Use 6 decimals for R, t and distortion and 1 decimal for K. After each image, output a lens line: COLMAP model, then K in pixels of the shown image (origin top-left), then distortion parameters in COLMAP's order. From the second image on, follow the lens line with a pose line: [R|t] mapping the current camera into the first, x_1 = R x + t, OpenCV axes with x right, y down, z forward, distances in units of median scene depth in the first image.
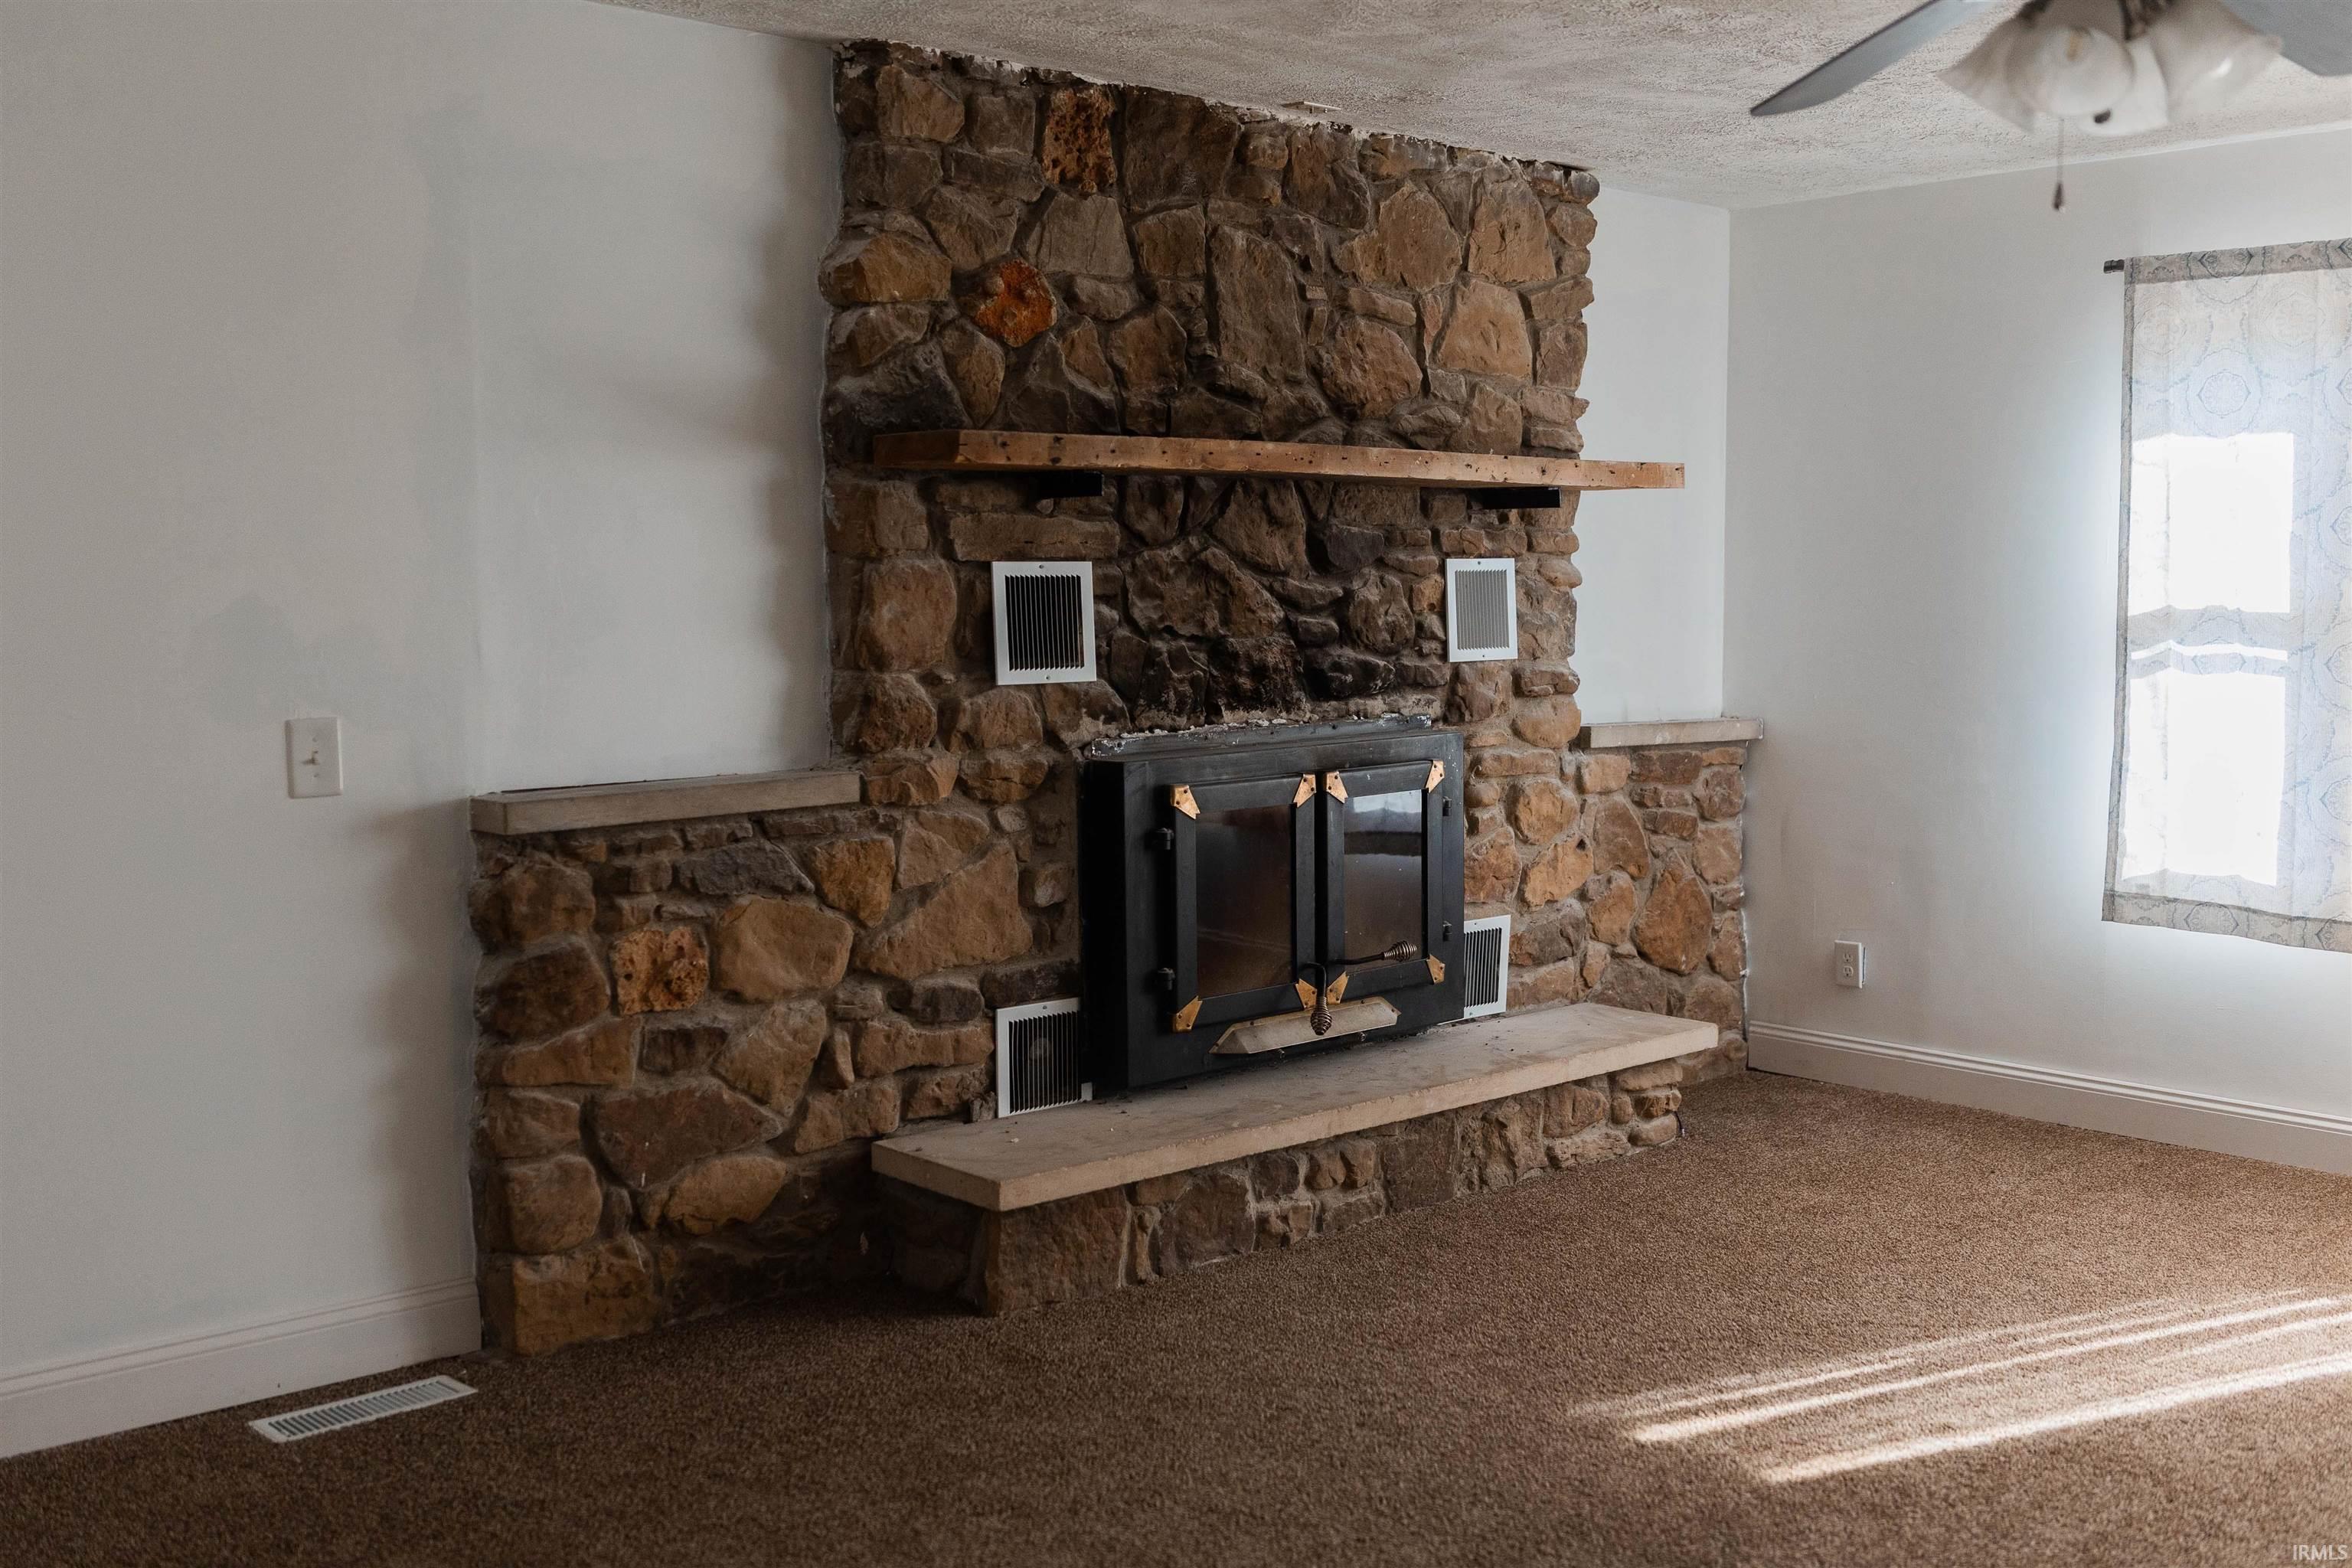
lens RADIAL K [[2314.5, 0, 1203.6], [0, 2314.5, 772.7], [0, 0, 1]] dist [0.000331, 0.000846]
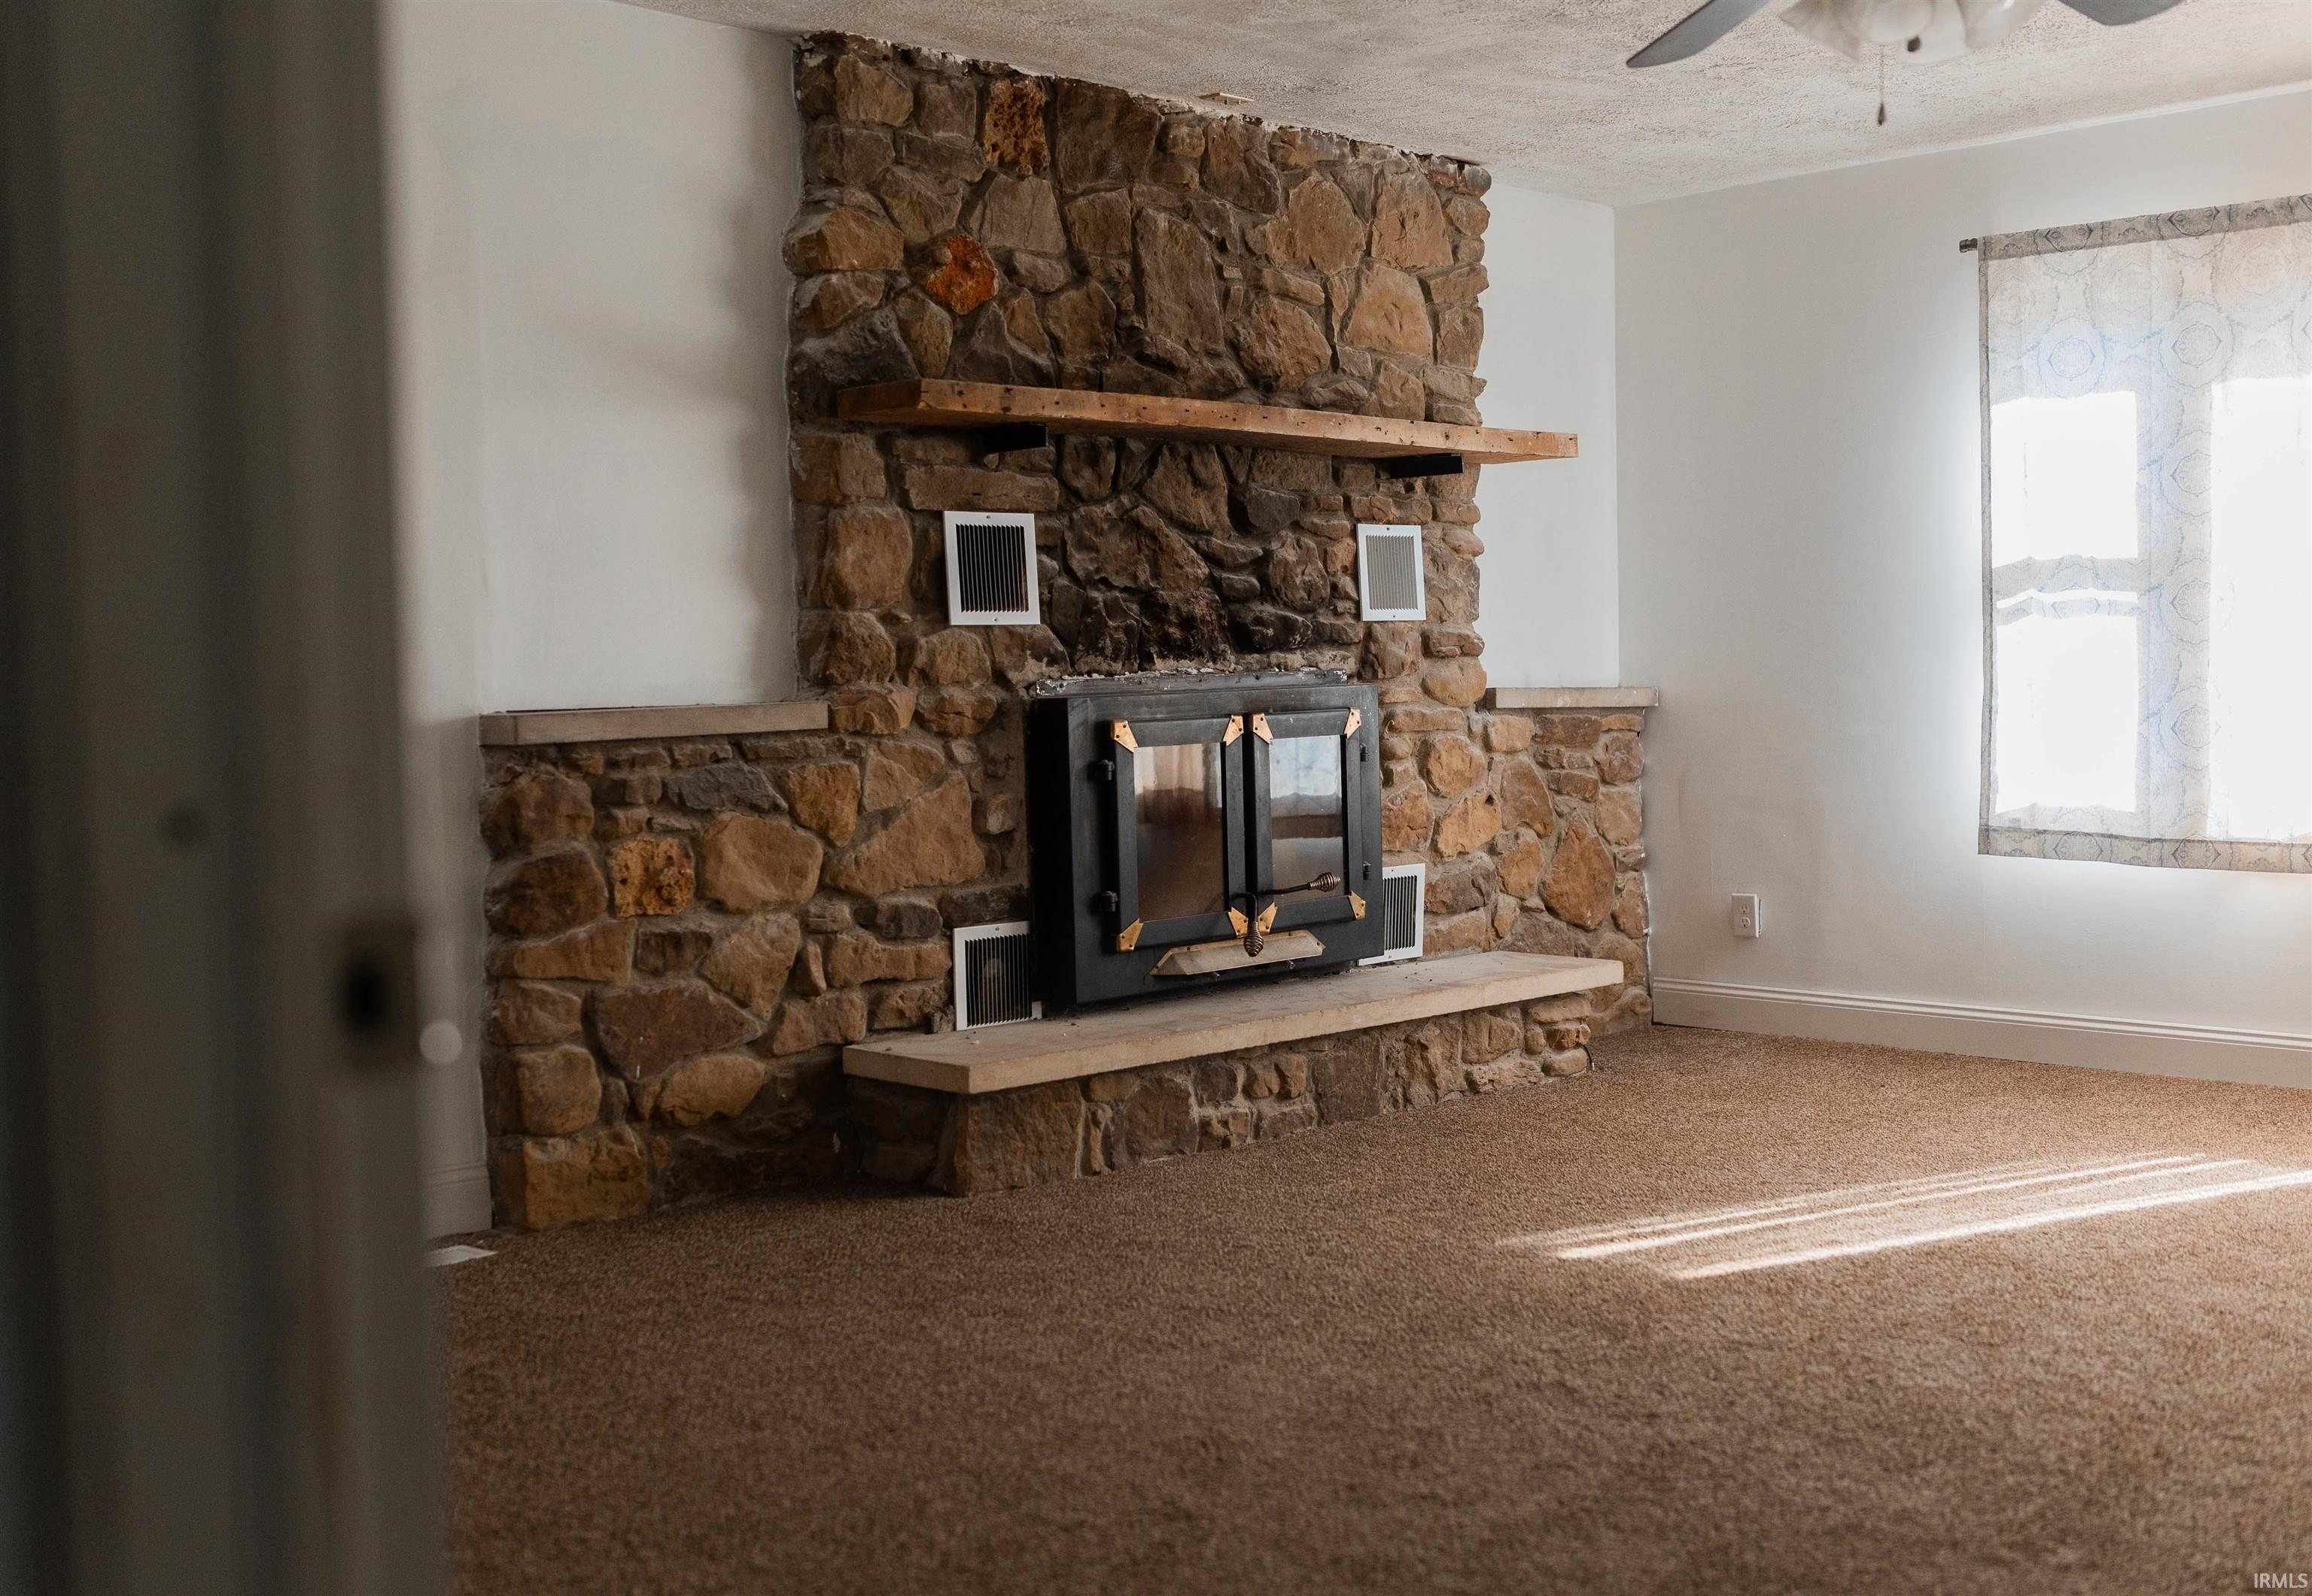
lens RADIAL K [[2499.8, 0, 1156.0], [0, 2499.8, 798.0], [0, 0, 1]] dist [0.001648, -0.002252]
pose [[0.999185, -0.018571, 0.035845, -0.035252], [0.019991, 0.999013, -0.039664, 0.087329], [-0.035073, 0.040348, 0.998570, -0.157224]]
